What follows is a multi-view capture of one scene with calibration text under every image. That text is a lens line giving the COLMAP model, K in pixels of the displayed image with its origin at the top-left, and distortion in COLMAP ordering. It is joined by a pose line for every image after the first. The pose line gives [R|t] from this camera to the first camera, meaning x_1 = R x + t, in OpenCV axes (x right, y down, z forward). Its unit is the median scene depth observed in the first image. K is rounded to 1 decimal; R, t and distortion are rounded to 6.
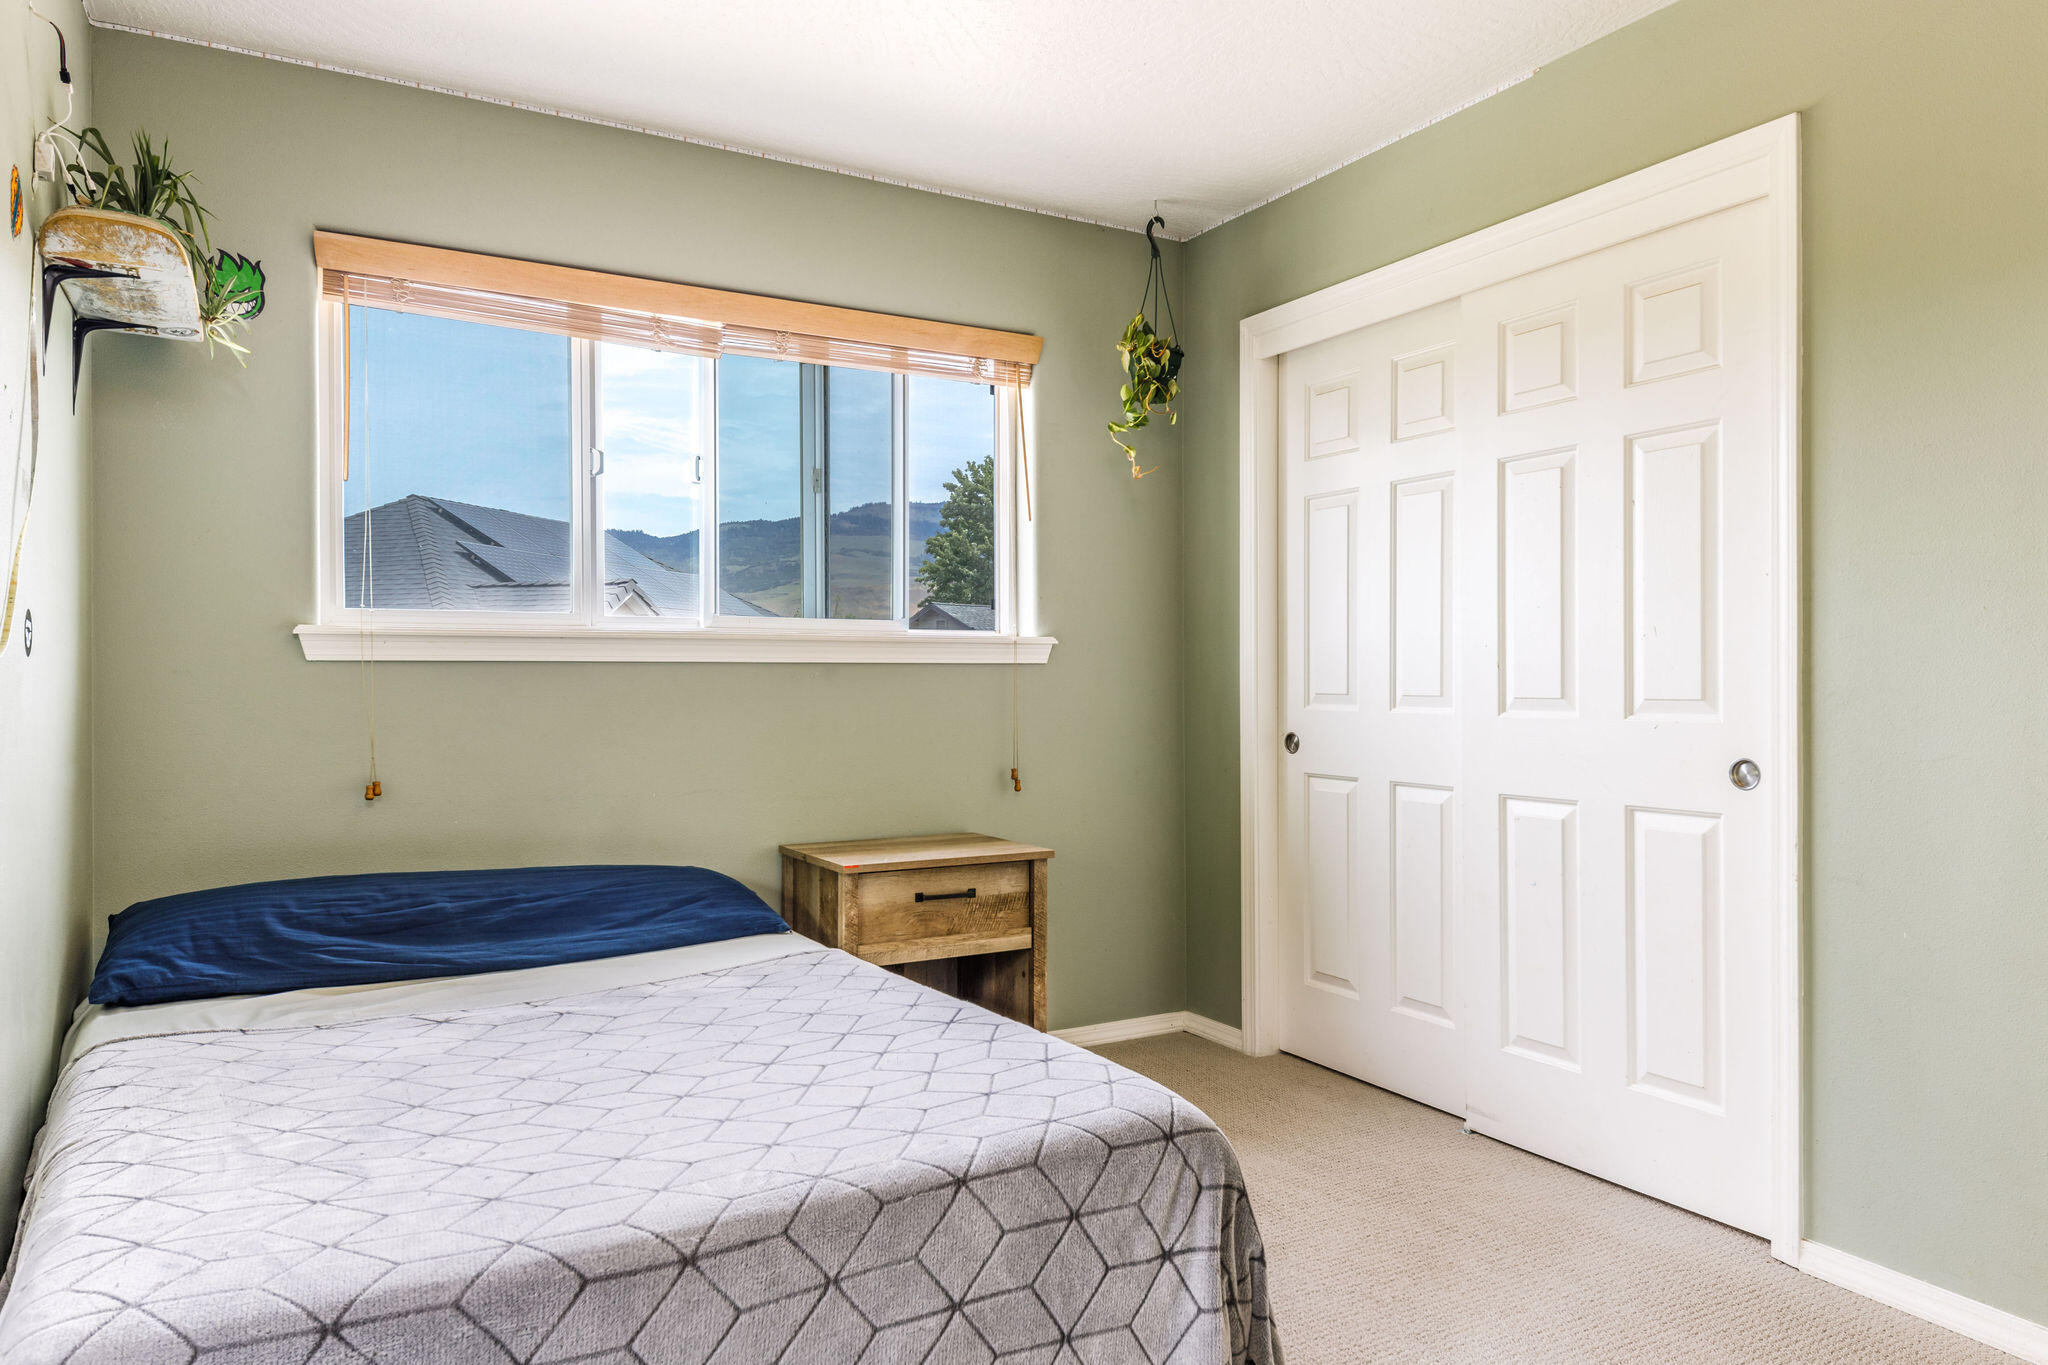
lens RADIAL K [[1314.4, 0, 1024.0], [0, 1314.4, 682.5], [0, 0, 1]] dist [0.000896, -0.000088]
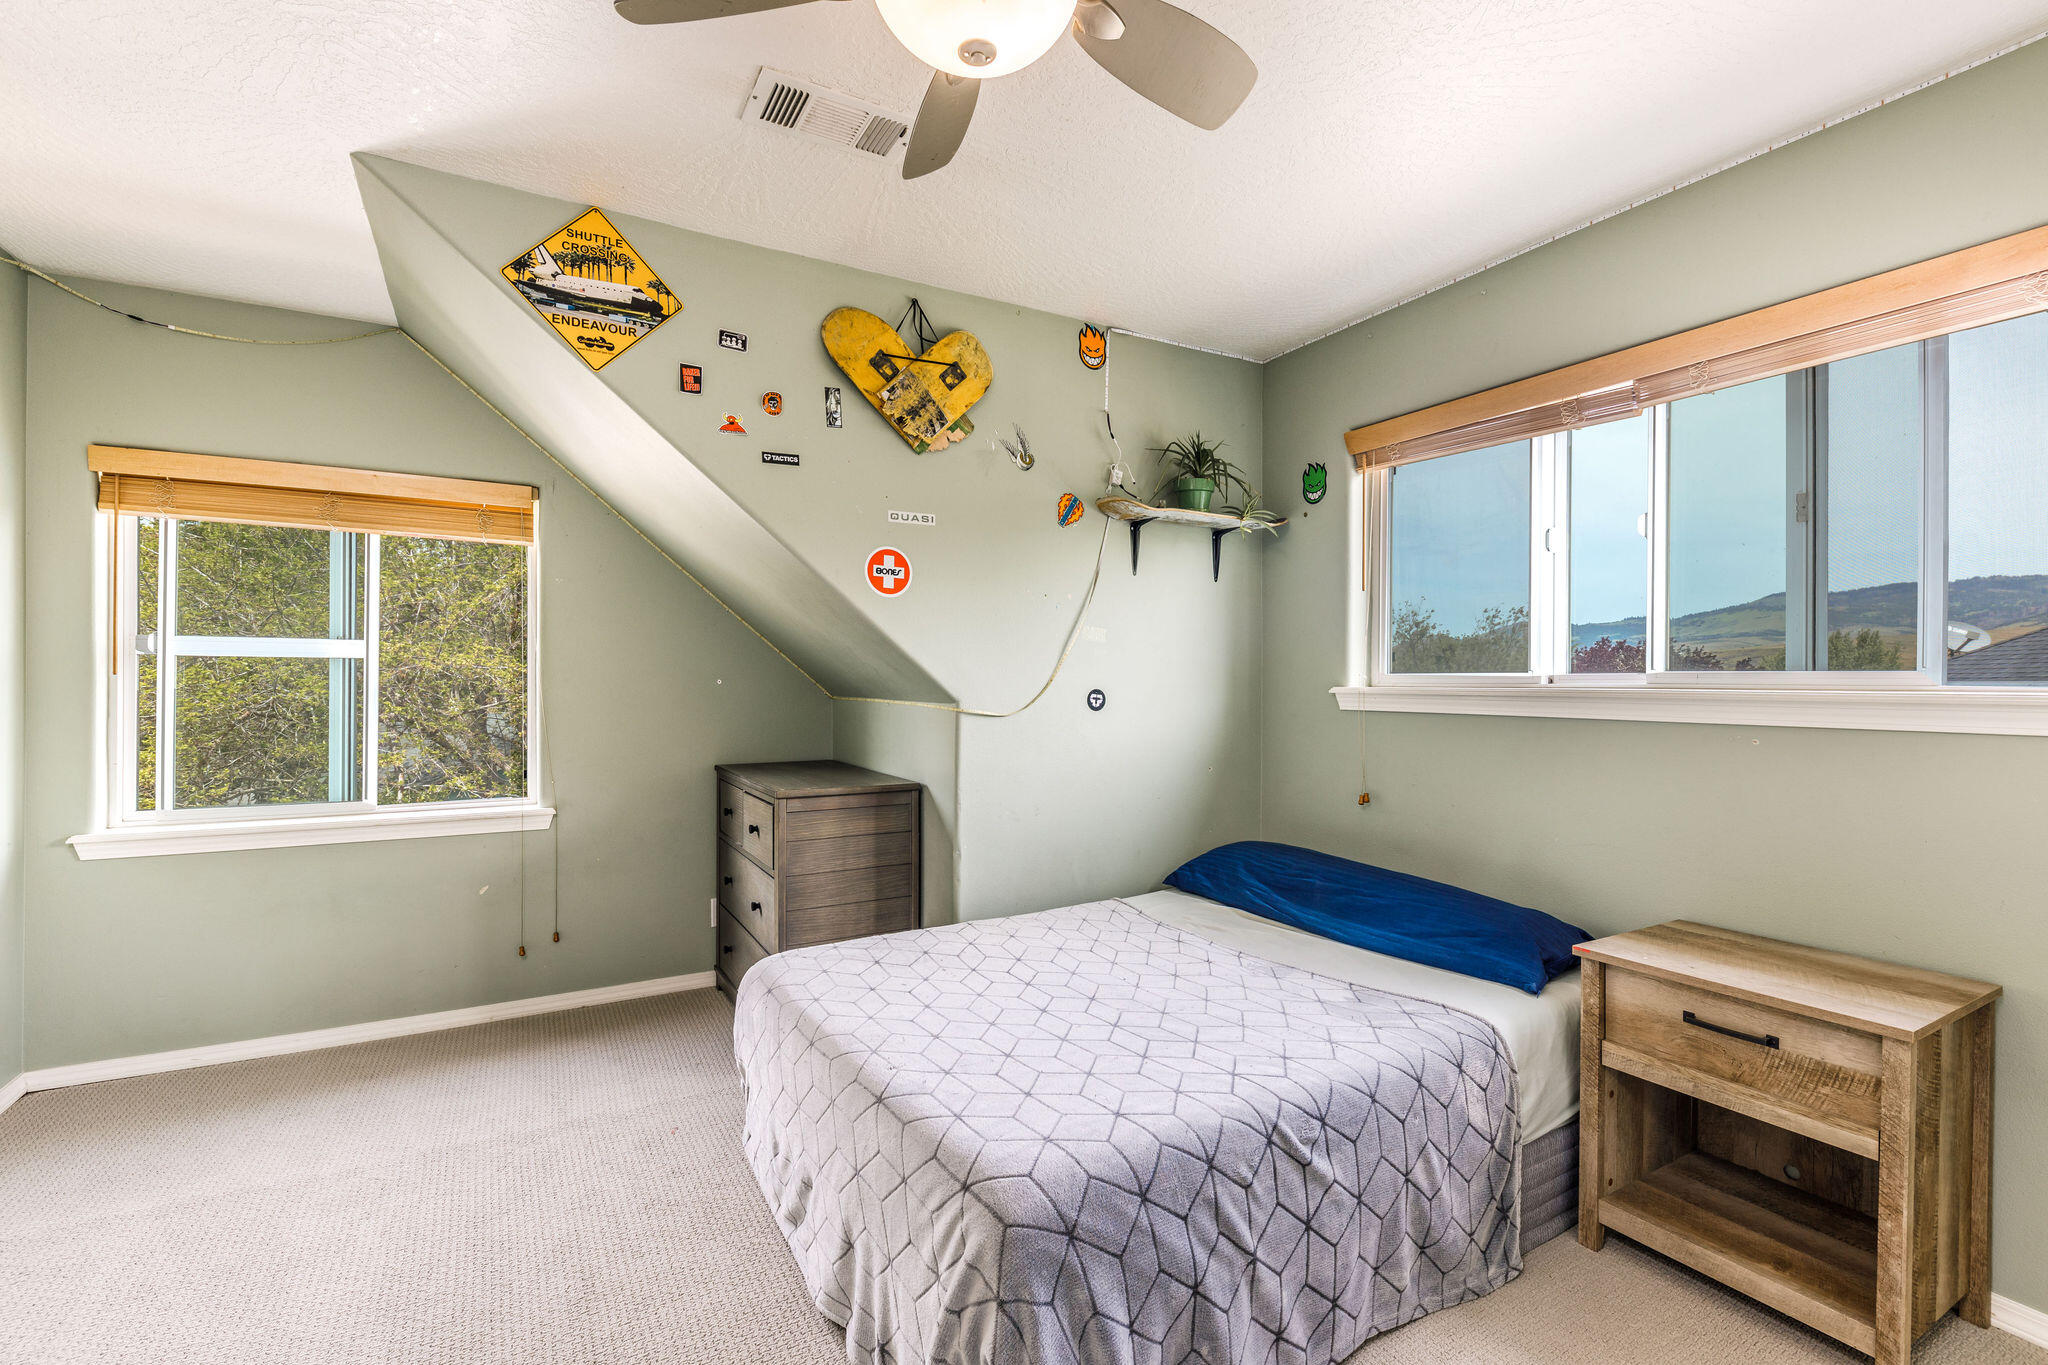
lens RADIAL K [[891.9, 0, 1024.0], [0, 891.9, 682.5], [0, 0, 1]] dist [-0.000511, -0.000884]
pose [[0.005611, 0.004897, -0.999972, 0.479255], [-0.001220, 0.999987, 0.004890, -0.050261], [0.999984, 0.001193, 0.005617, 0.575338]]
